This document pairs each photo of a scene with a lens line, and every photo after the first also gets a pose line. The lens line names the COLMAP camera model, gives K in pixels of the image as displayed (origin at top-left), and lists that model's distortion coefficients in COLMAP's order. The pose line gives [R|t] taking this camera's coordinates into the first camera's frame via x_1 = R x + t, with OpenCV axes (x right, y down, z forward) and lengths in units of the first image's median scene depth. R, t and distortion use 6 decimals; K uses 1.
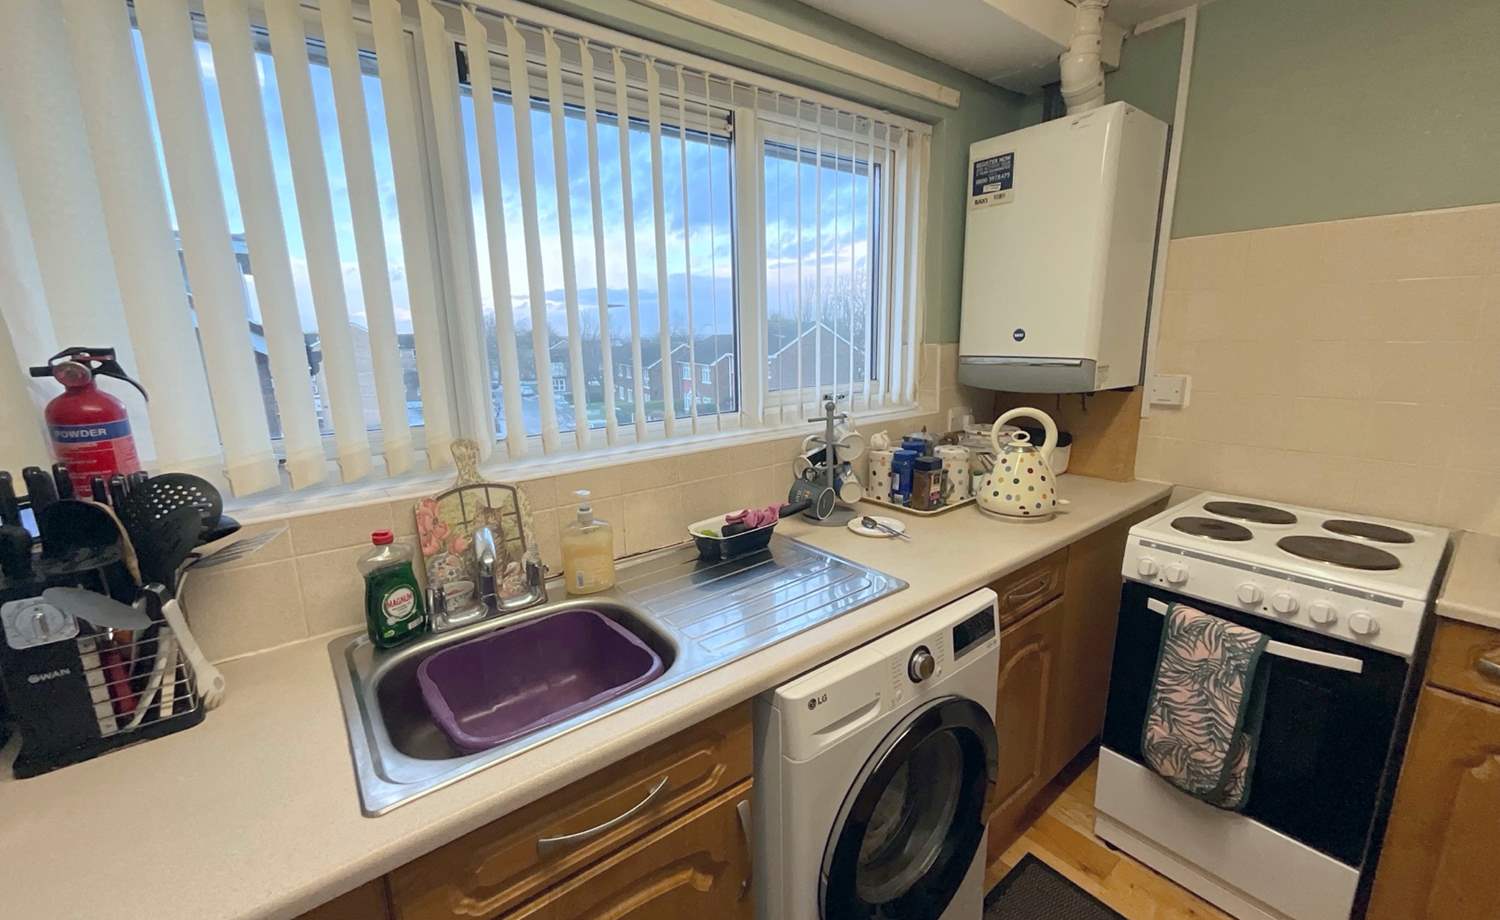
lens RADIAL K [[611.9, 0, 751.2], [0, 611.9, 458.2], [0, 0, 1]] dist [-0.002992, 0.005144]
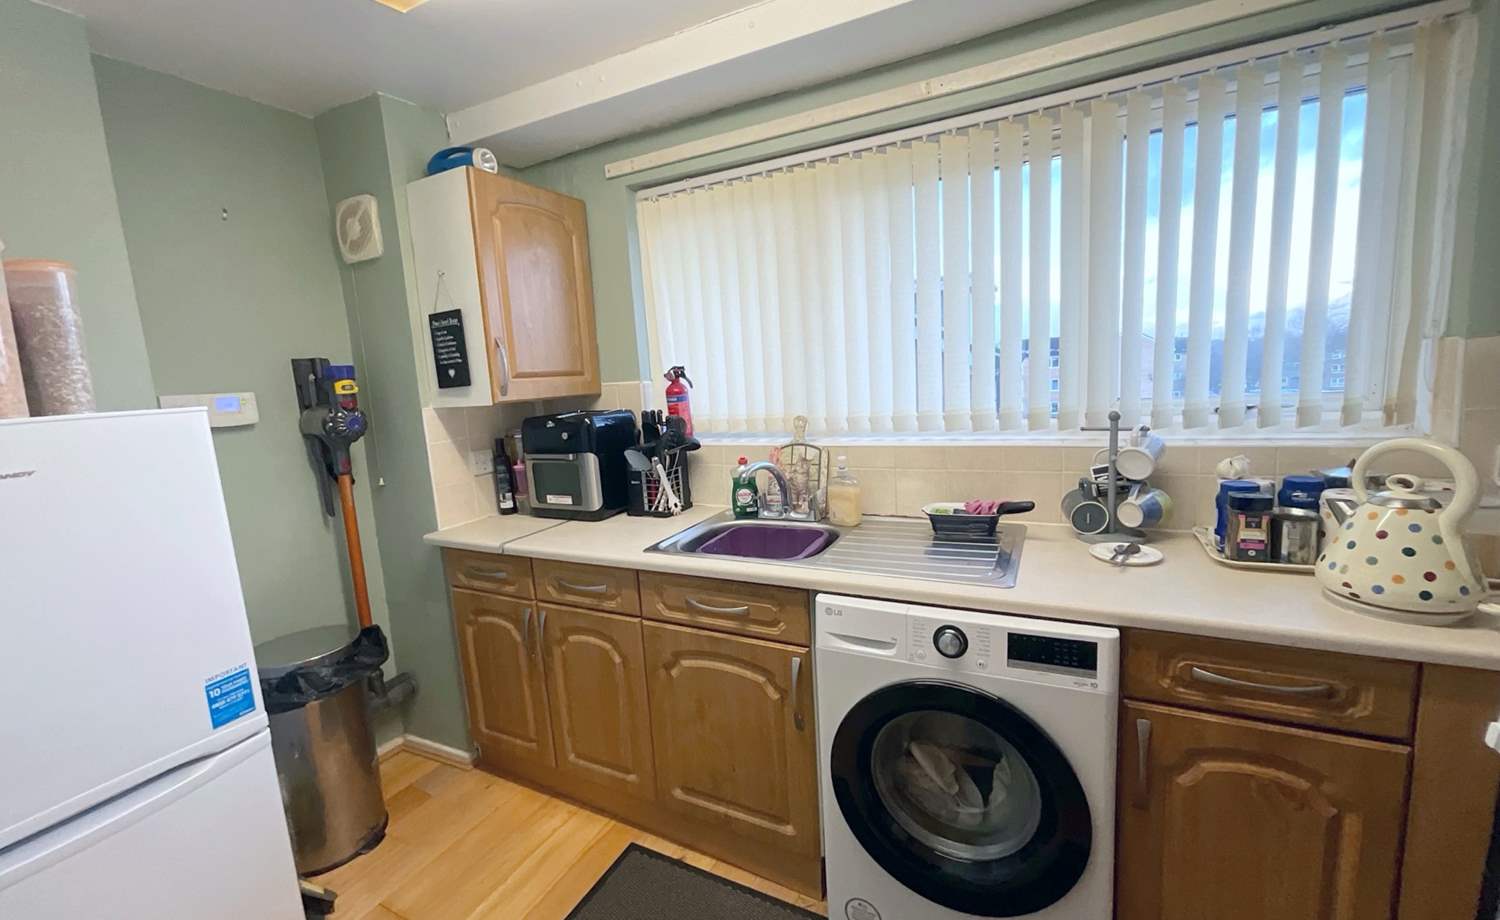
lens RADIAL K [[611.9, 0, 751.2], [0, 611.9, 458.2], [0, 0, 1]] dist [-0.002992, 0.005144]
pose [[0.417147, 0.124827, -0.900226, 0.856866], [-0.134541, 0.988091, 0.074667, -0.020394], [0.898825, 0.089970, 0.428974, 0.136085]]
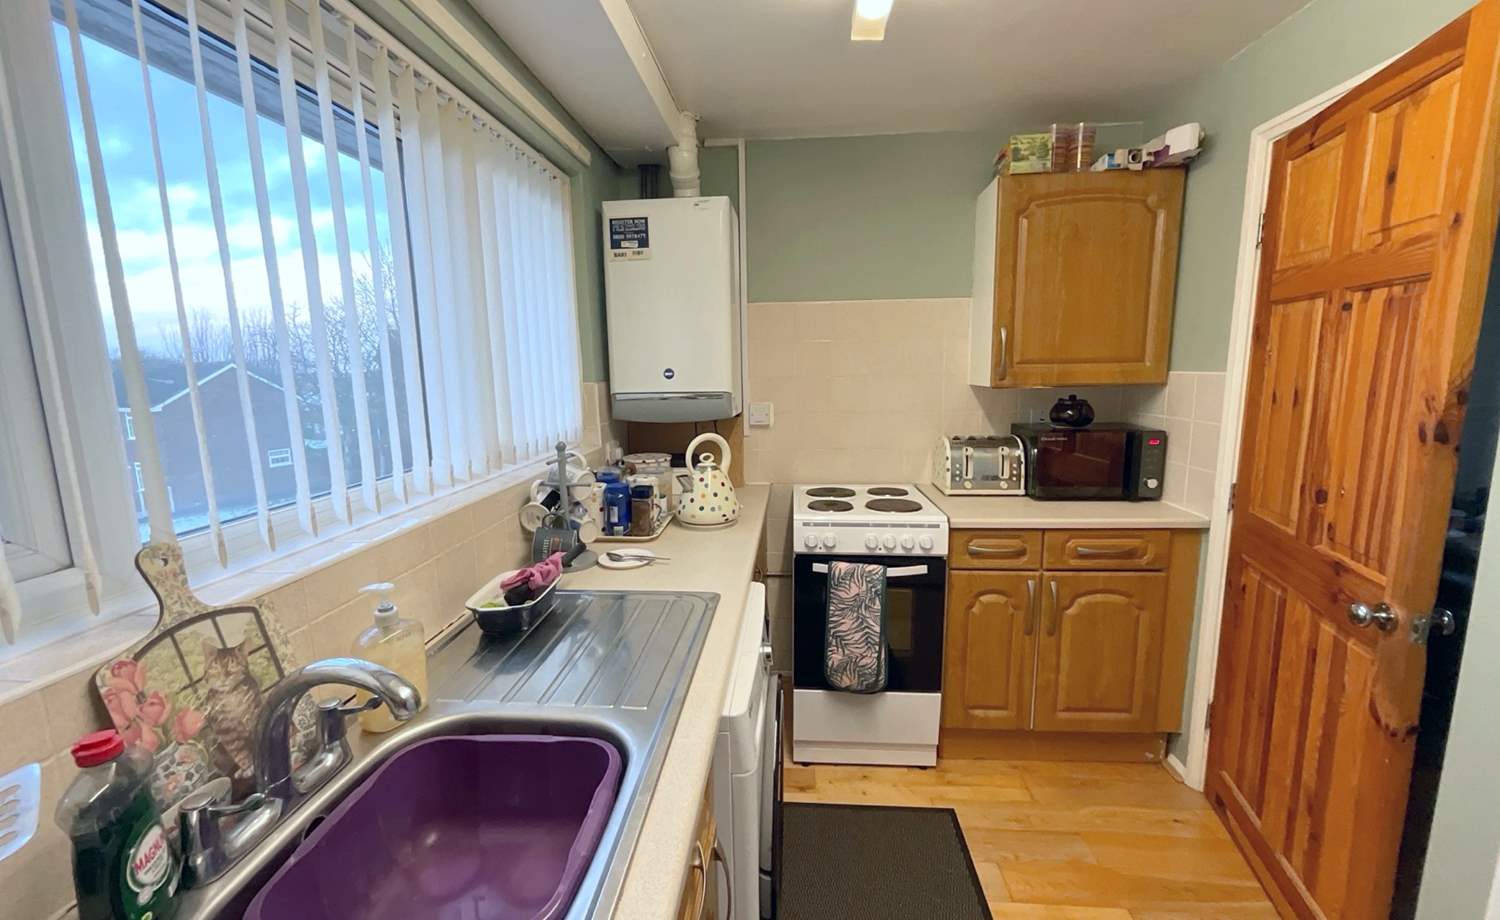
lens RADIAL K [[611.9, 0, 751.2], [0, 611.9, 458.2], [0, 0, 1]] dist [-0.002992, 0.005144]
pose [[0.677233, -0.103462, 0.728458, -0.427452], [0.152745, 0.988264, -0.001642, -0.022556], [-0.719739, 0.112380, 0.685089, 0.150344]]
